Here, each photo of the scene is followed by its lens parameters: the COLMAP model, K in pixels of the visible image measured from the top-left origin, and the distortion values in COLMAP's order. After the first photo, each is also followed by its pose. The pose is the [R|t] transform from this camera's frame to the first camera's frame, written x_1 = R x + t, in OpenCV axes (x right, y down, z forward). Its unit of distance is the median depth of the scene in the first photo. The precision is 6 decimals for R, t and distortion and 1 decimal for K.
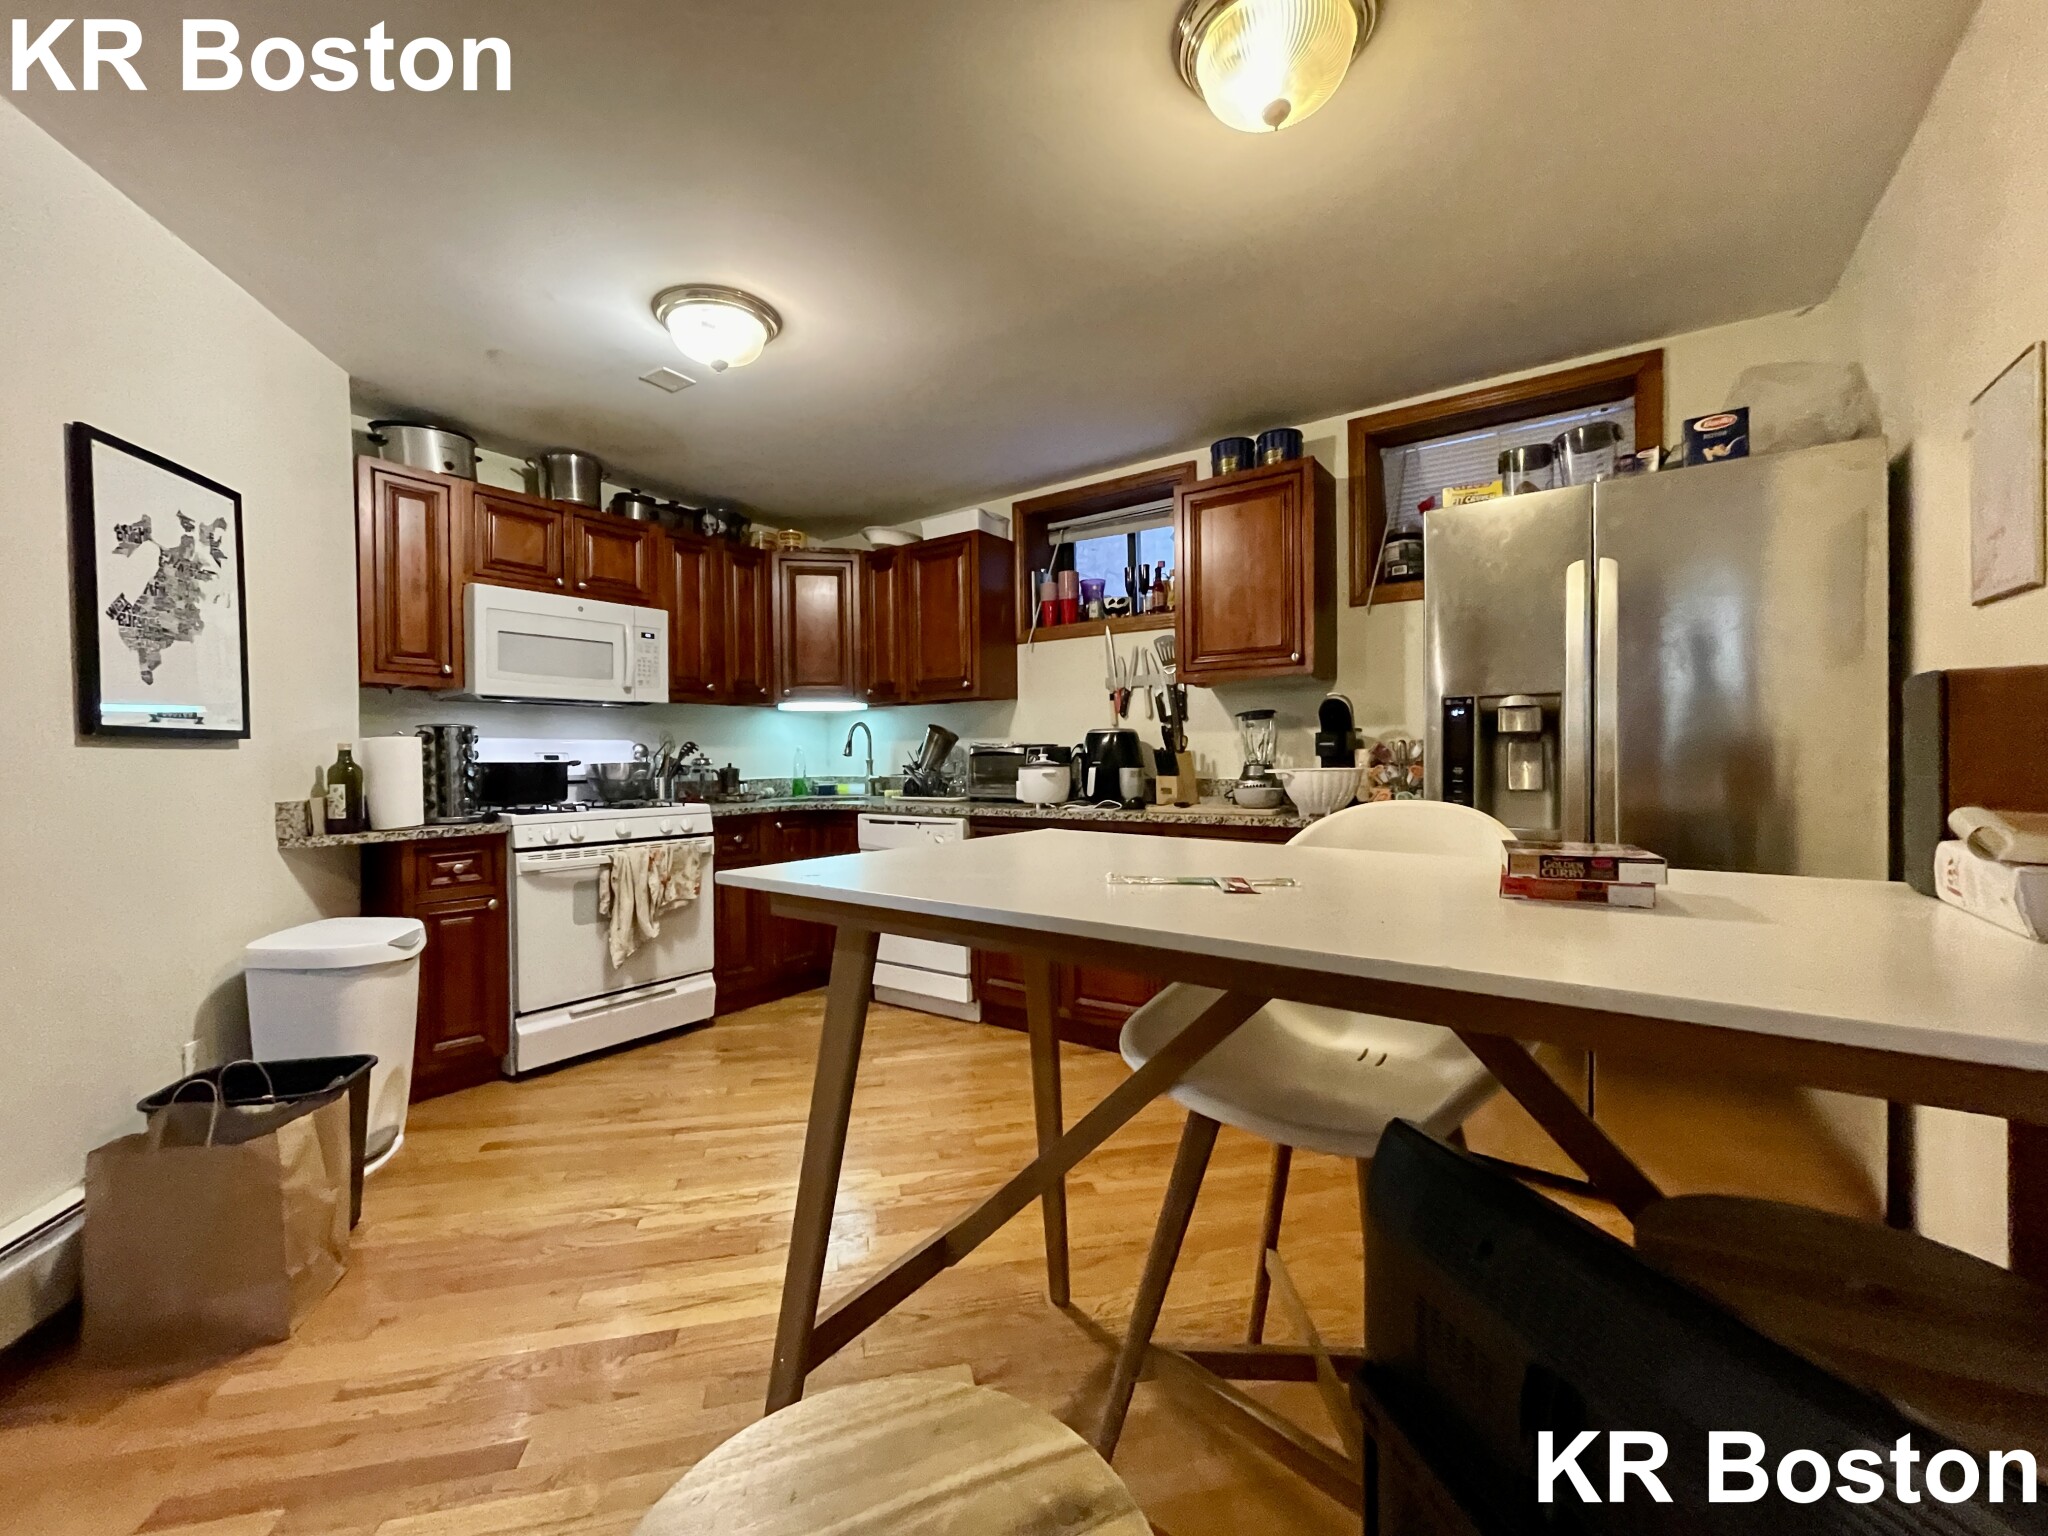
lens RADIAL K [[822.7, 0, 1017.2], [0, 822.7, 764.1], [0, 0, 1]] dist [0.000628, -0.000556]
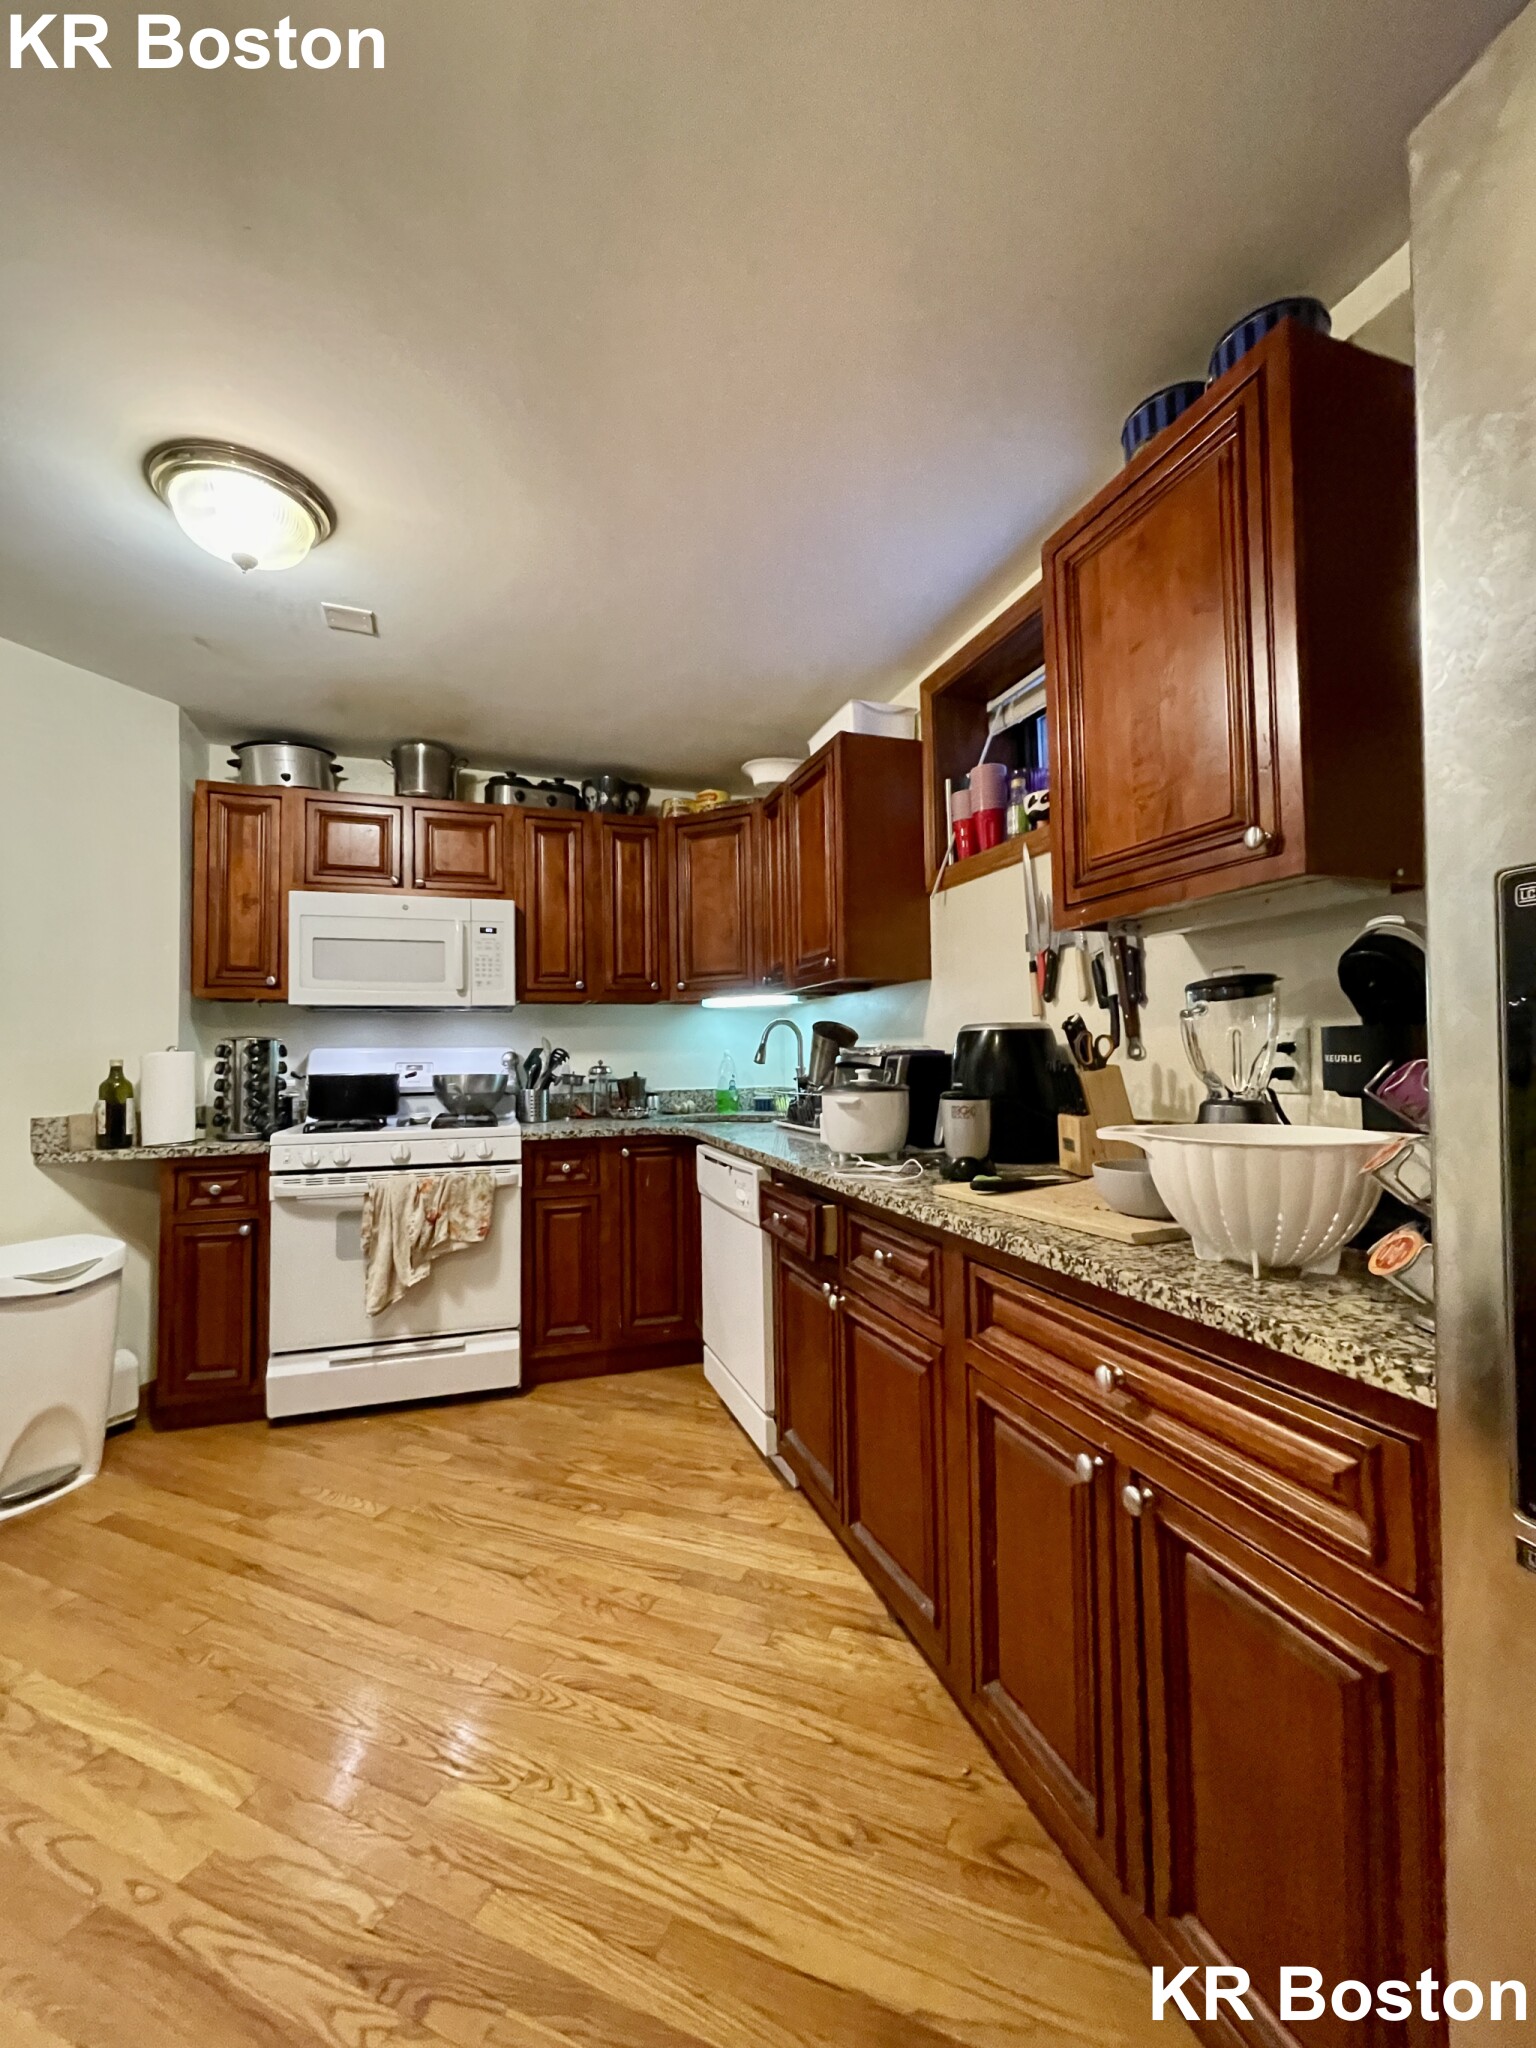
lens RADIAL K [[822.7, 0, 773.3], [0, 822.7, 1028.4], [0, 0, 1]] dist [0.000628, -0.000556]
pose [[0.819827, -0.019532, -0.572279, 0.321722], [0.000187, 0.999427, -0.033842, -0.021822], [0.572612, 0.027637, 0.819361, 0.473121]]
